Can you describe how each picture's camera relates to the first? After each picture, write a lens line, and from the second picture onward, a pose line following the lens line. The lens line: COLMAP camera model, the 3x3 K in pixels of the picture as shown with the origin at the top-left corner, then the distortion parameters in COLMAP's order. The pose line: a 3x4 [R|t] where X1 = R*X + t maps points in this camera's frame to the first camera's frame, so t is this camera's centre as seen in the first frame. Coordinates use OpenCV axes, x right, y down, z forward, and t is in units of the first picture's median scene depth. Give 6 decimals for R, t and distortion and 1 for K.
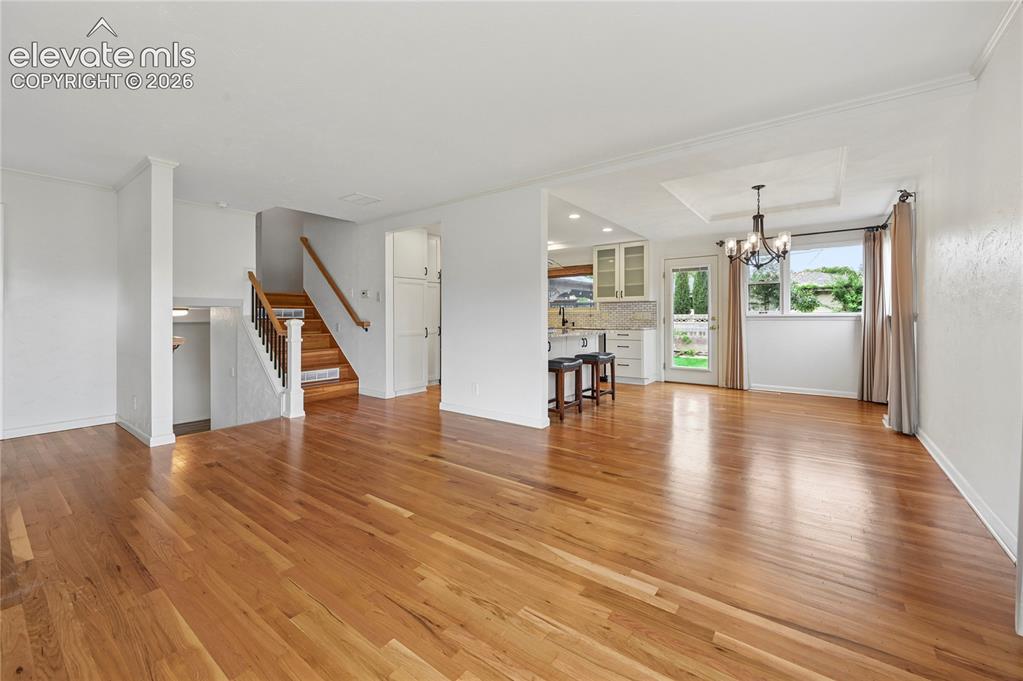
lens RADIAL K [[411.0, 0, 509.7], [0, 411.0, 319.3], [0, 0, 1]] dist [-0.004432, -0.000594]
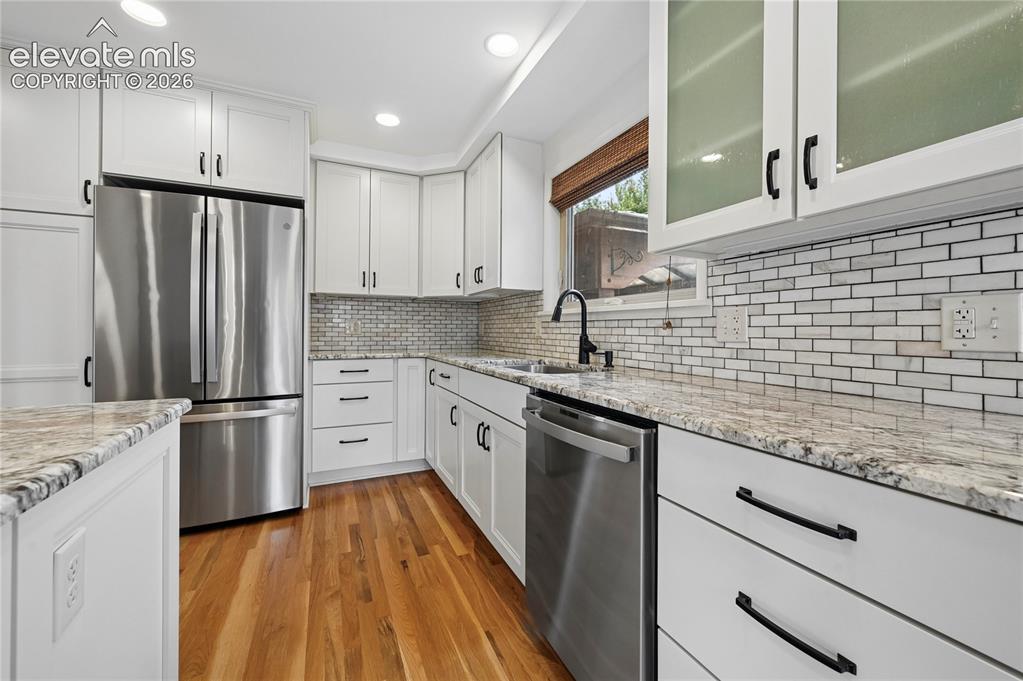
lens RADIAL K [[413.2, 0, 521.6], [0, 413.2, 328.1], [0, 0, 1]] dist [-0.001427, -0.000376]
pose [[0.886190, 0.004450, -0.463300, 0.555454], [-0.008548, 0.999941, -0.006745, -0.012344], [0.463243, 0.009938, 0.886176, 1.850844]]
